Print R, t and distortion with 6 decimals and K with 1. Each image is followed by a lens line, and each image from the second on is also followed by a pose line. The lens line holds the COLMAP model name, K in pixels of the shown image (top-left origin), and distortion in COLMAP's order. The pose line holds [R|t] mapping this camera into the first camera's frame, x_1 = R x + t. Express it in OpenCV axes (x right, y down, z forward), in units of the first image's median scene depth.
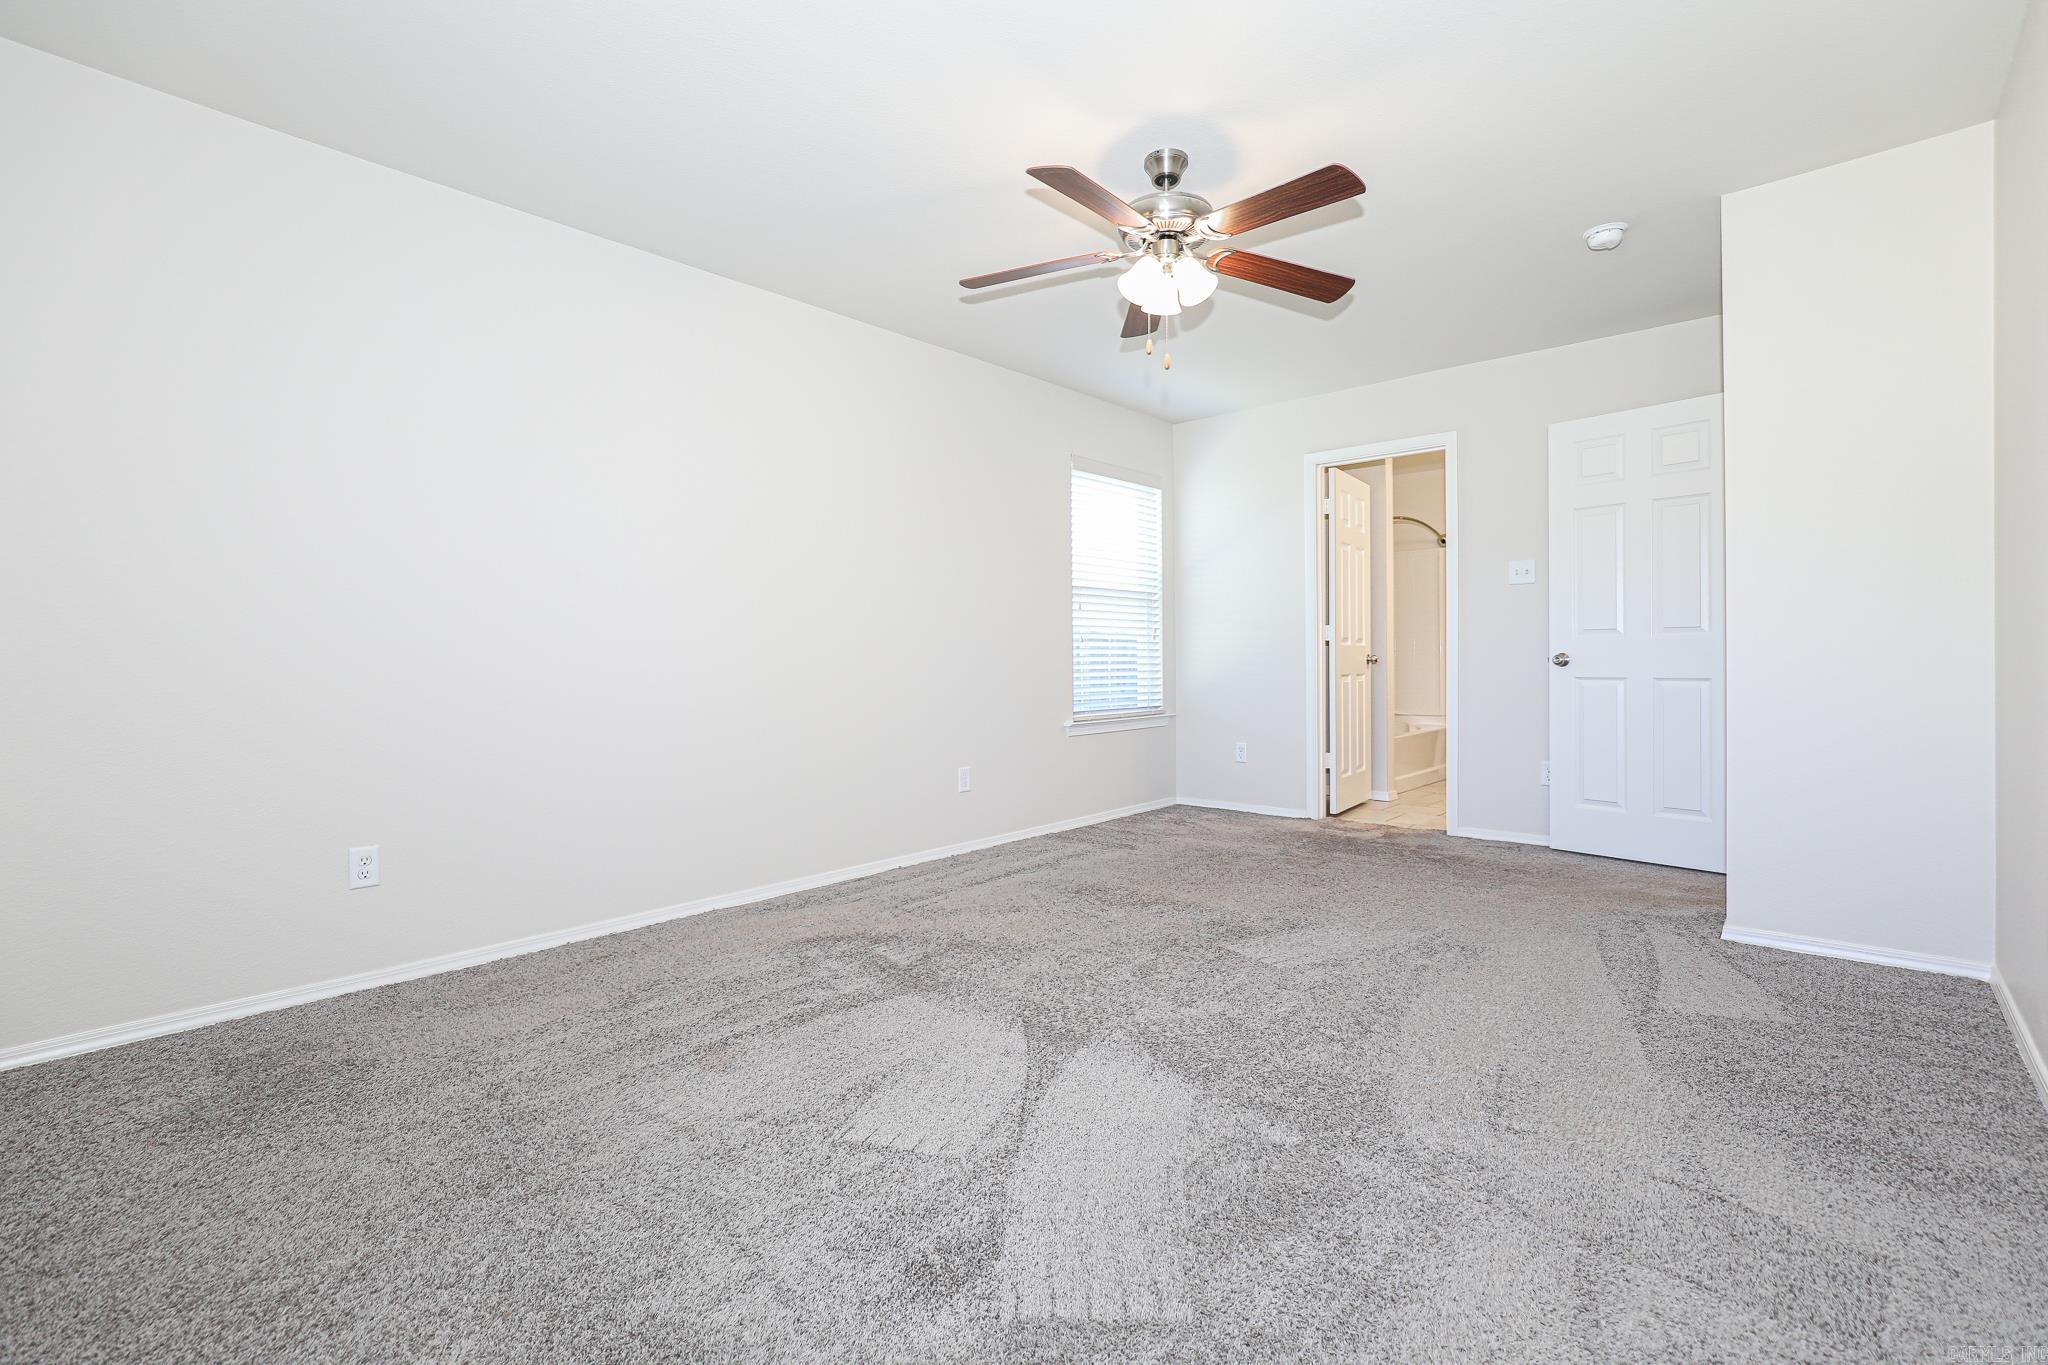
lens RADIAL K [[926.8, 0, 1037.9], [0, 926.8, 685.3], [0, 0, 1]] dist [-0.020510, 0.000754]
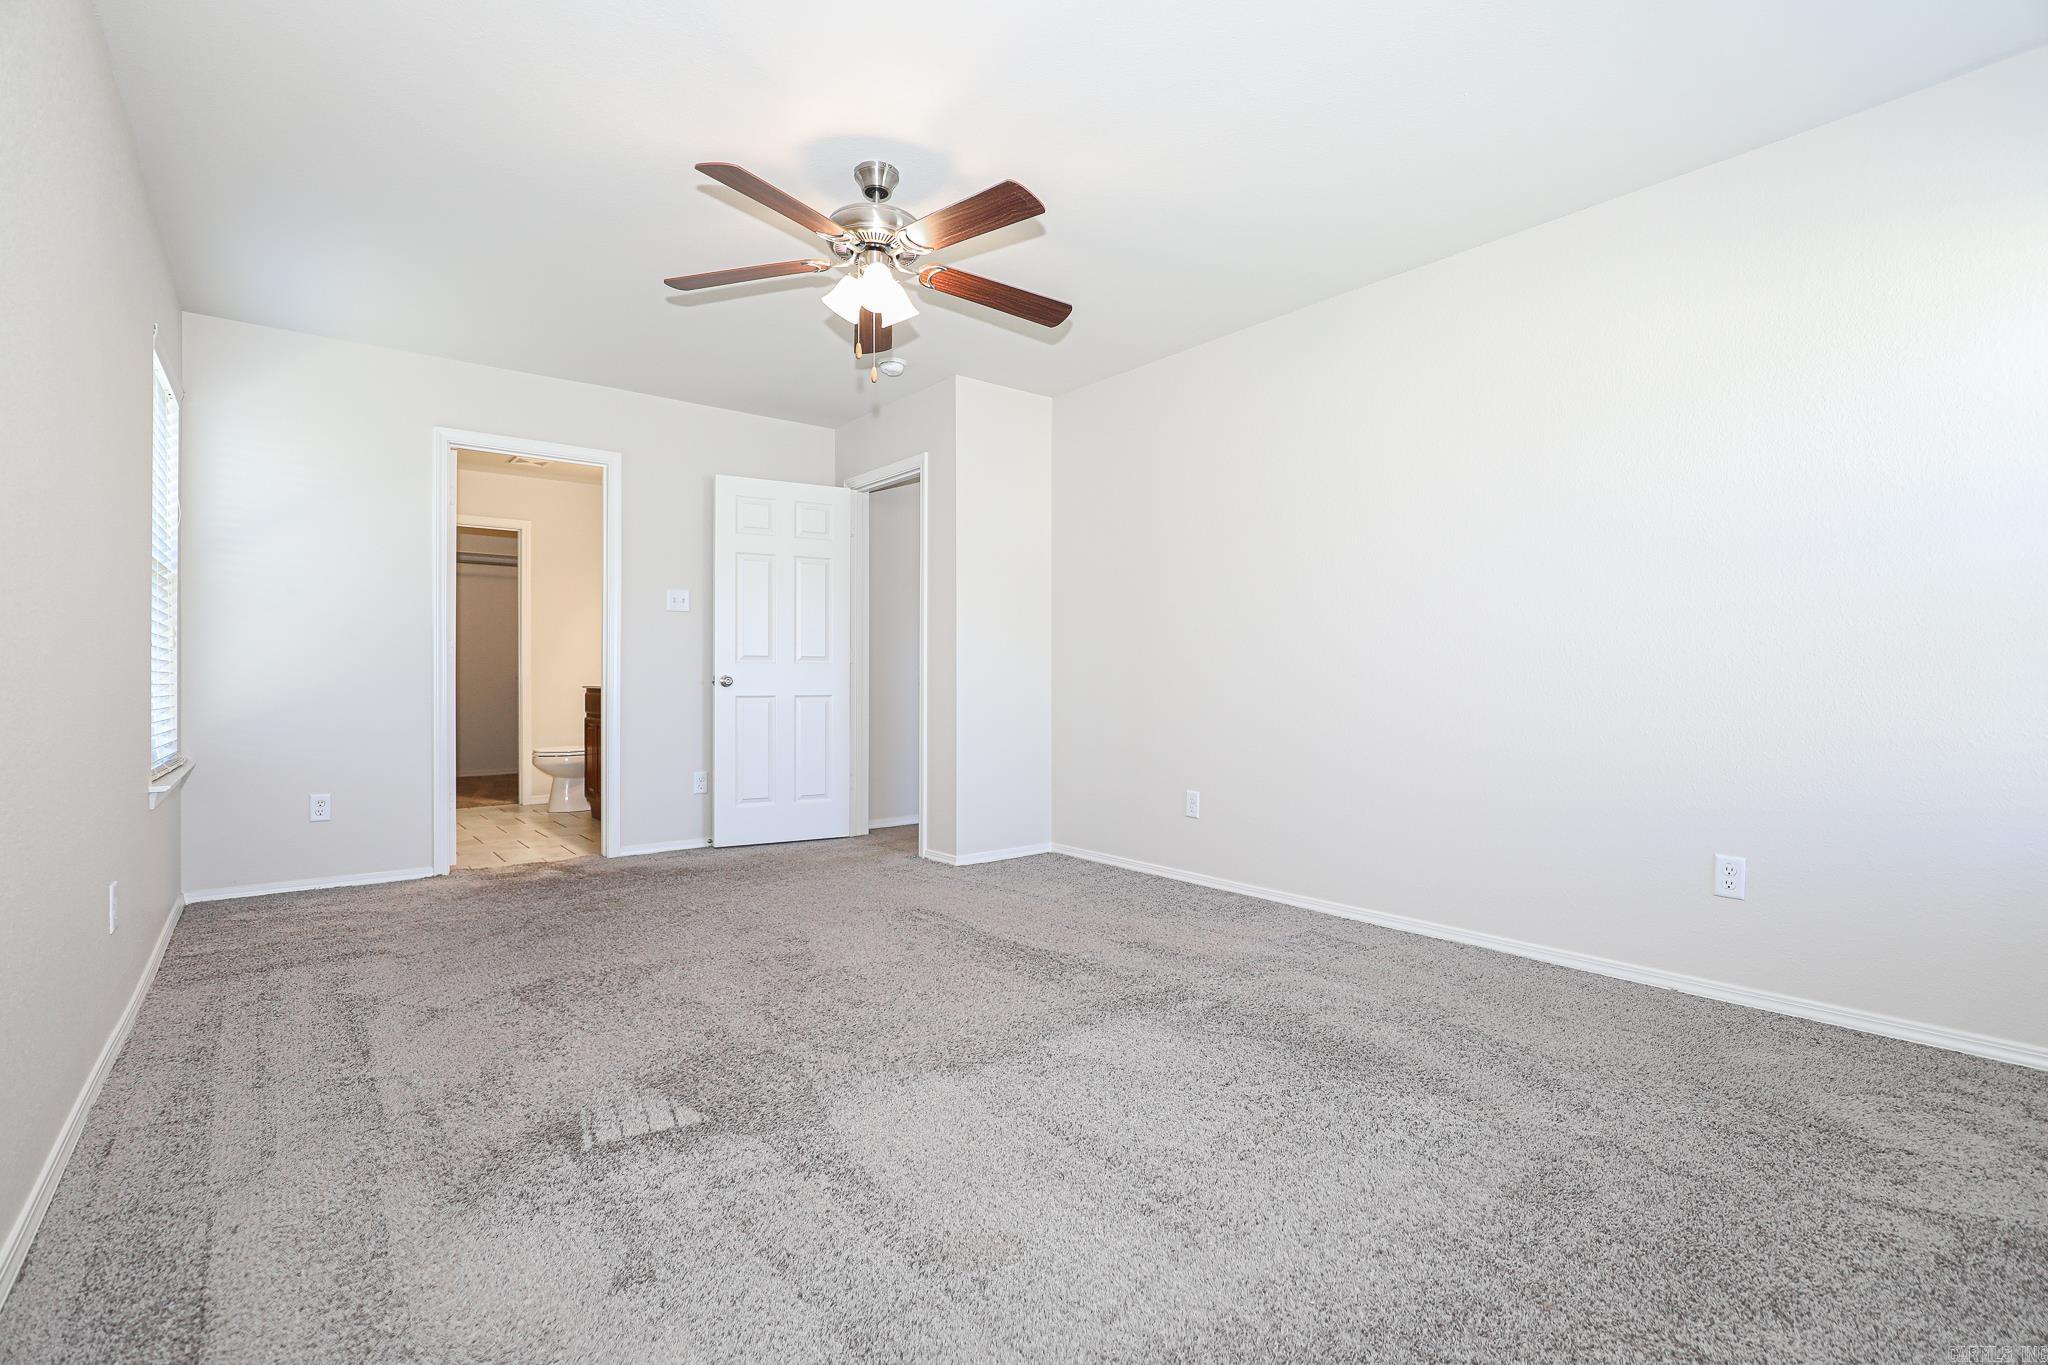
lens RADIAL K [[926.8, 0, 1037.9], [0, 926.8, 685.3], [0, 0, 1]] dist [-0.020510, 0.000754]
pose [[0.170853, 0.006596, 0.985275, -0.759770], [0.022527, 0.999690, -0.010599, -0.001149], [-0.985039, 0.024006, 0.170651, 0.628179]]
